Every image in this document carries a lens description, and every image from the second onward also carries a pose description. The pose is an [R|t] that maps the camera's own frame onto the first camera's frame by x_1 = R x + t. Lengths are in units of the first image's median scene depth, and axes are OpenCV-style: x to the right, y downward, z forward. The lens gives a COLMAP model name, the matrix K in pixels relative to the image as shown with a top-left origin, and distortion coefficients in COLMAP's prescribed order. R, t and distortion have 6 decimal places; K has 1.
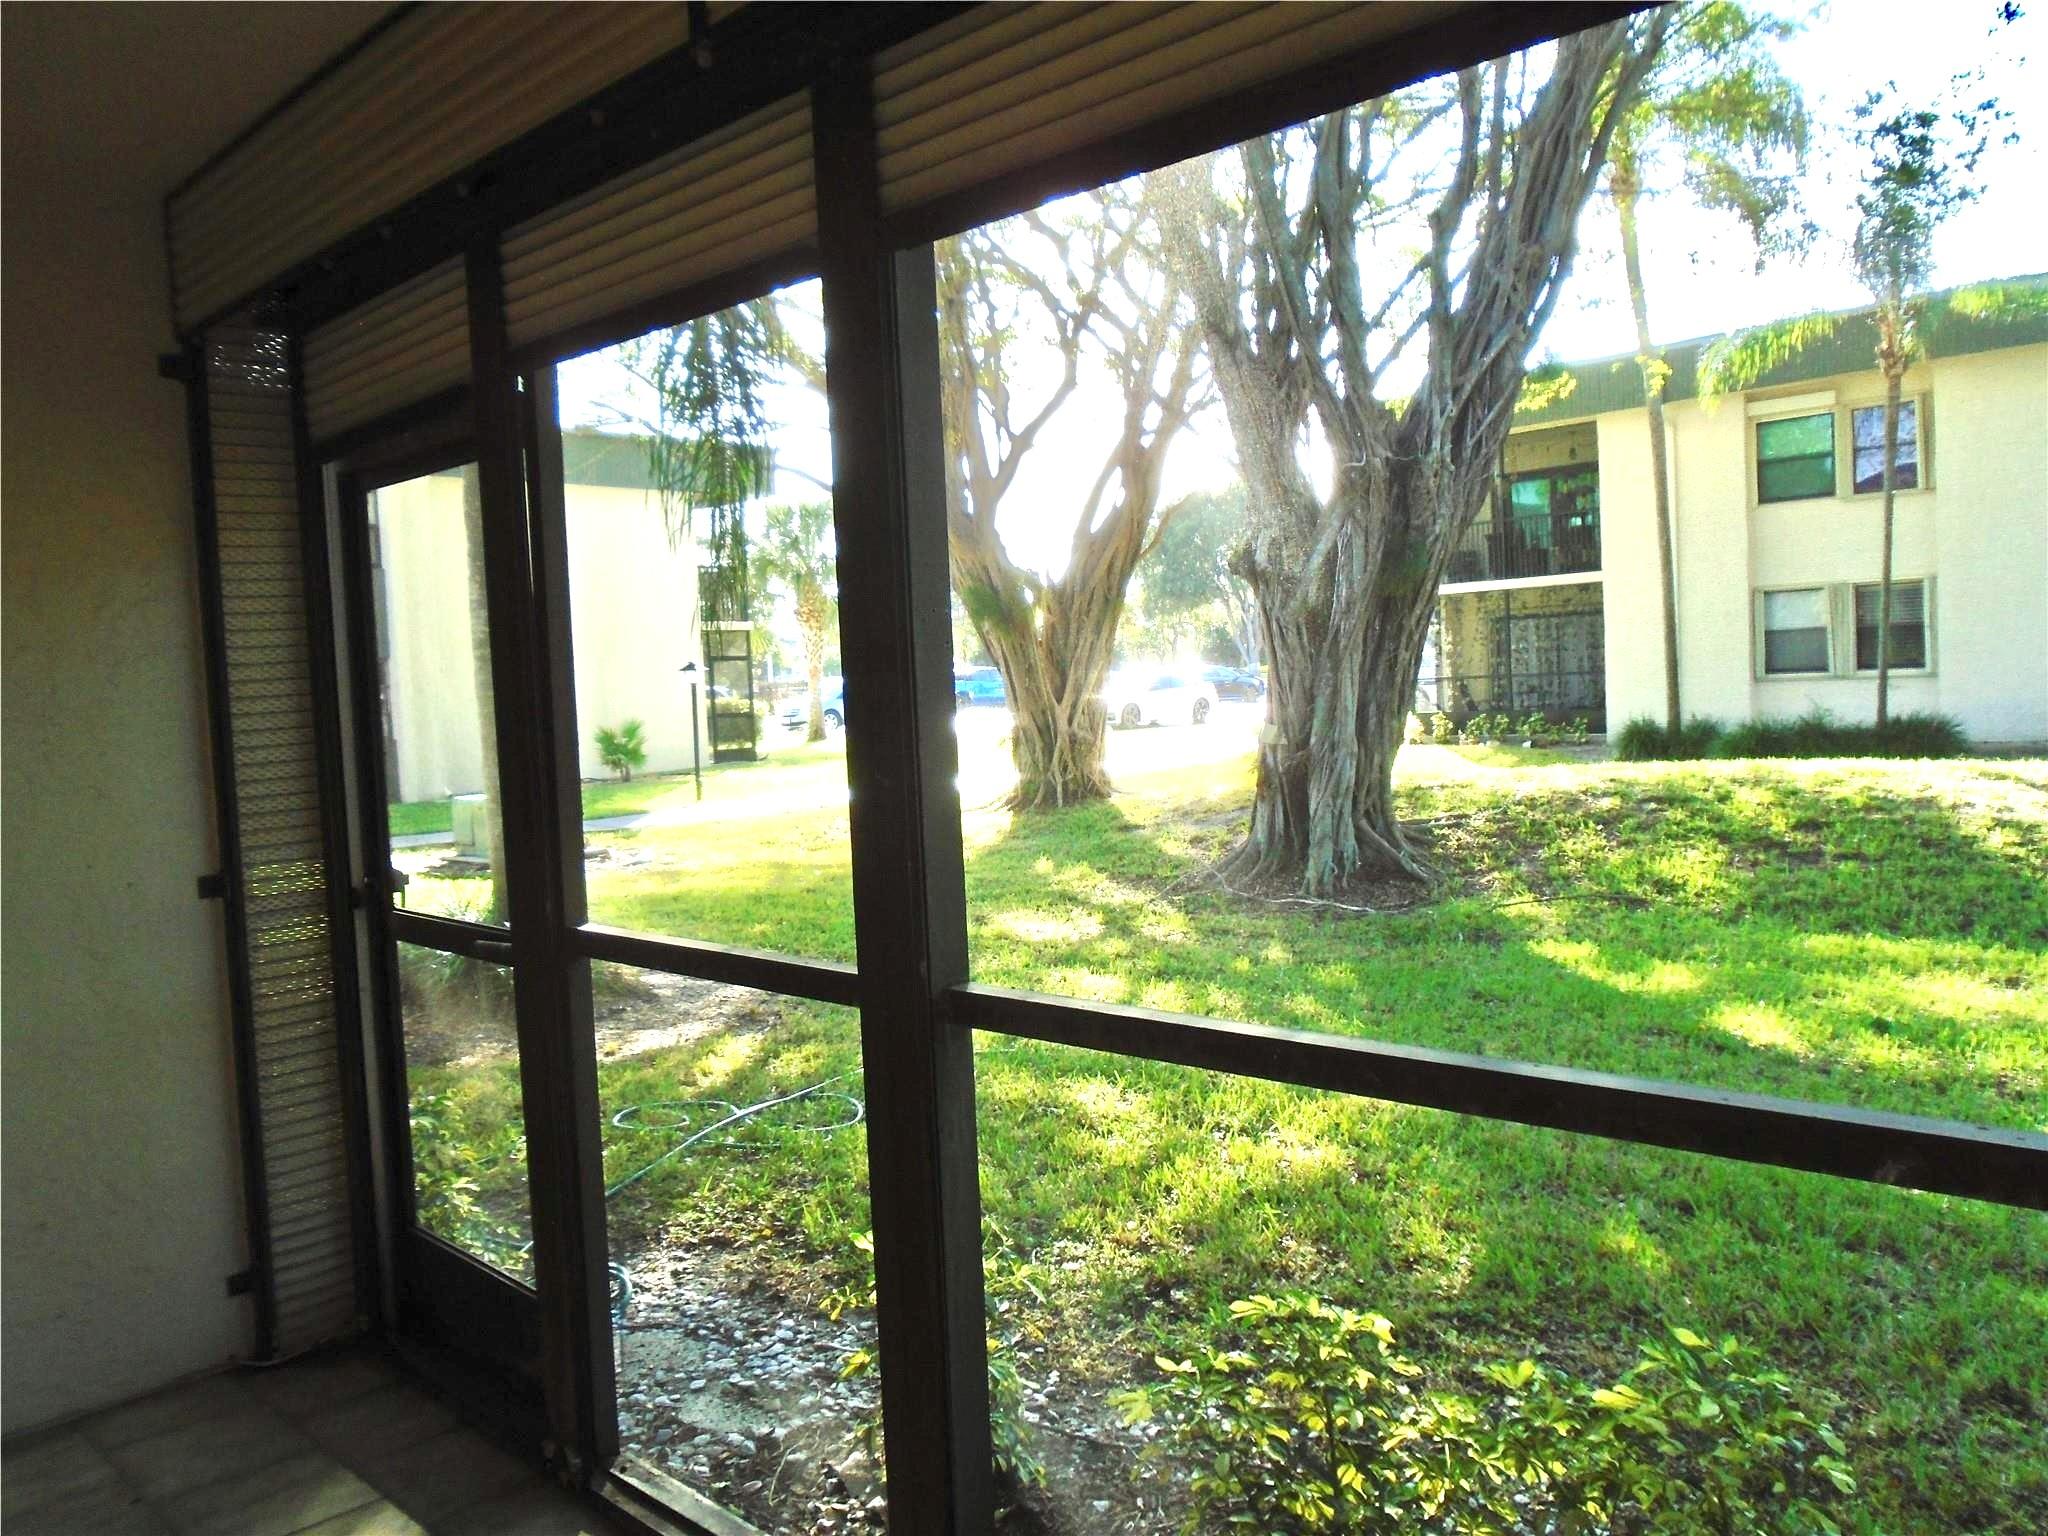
lens RADIAL K [[1568.8, 0, 1024.0], [0, 1568.8, 768.0], [0, 0, 1]] dist [-0.004077, -0.010015]
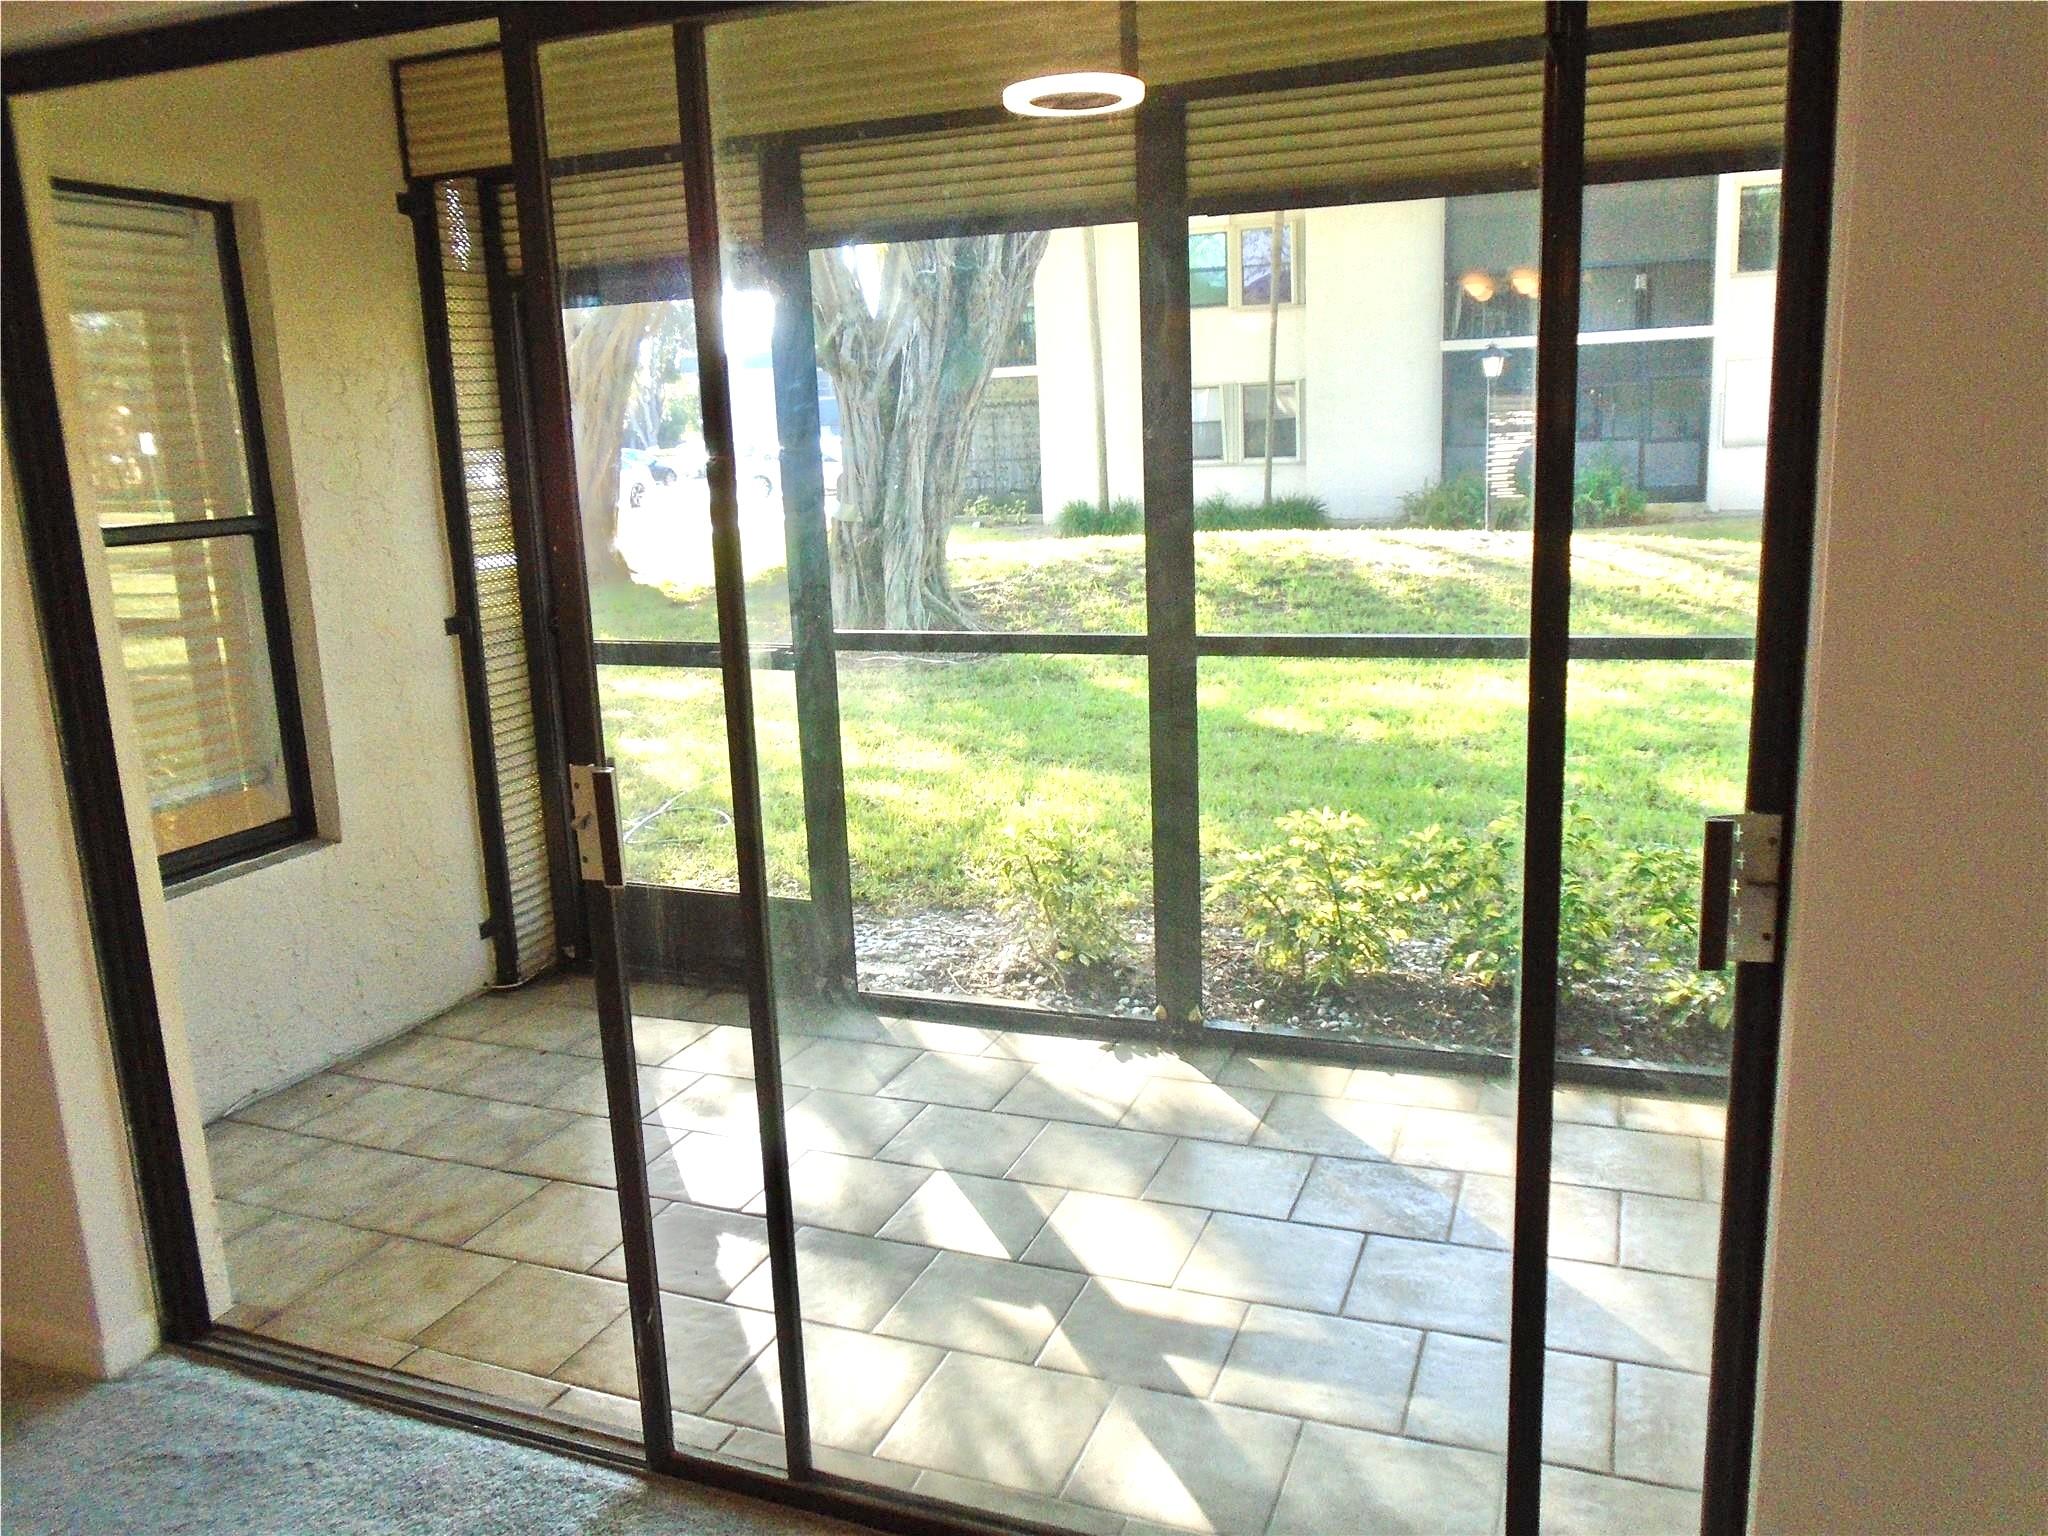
lens RADIAL K [[1568.8, 0, 1024.0], [0, 1568.8, 768.0], [0, 0, 1]] dist [-0.004077, -0.010015]
pose [[0.923782, -0.068024, 0.376829, -0.165050], [0.016545, 0.990266, 0.138201, 0.006240], [-0.382562, -0.121433, 0.915915, -0.104094]]
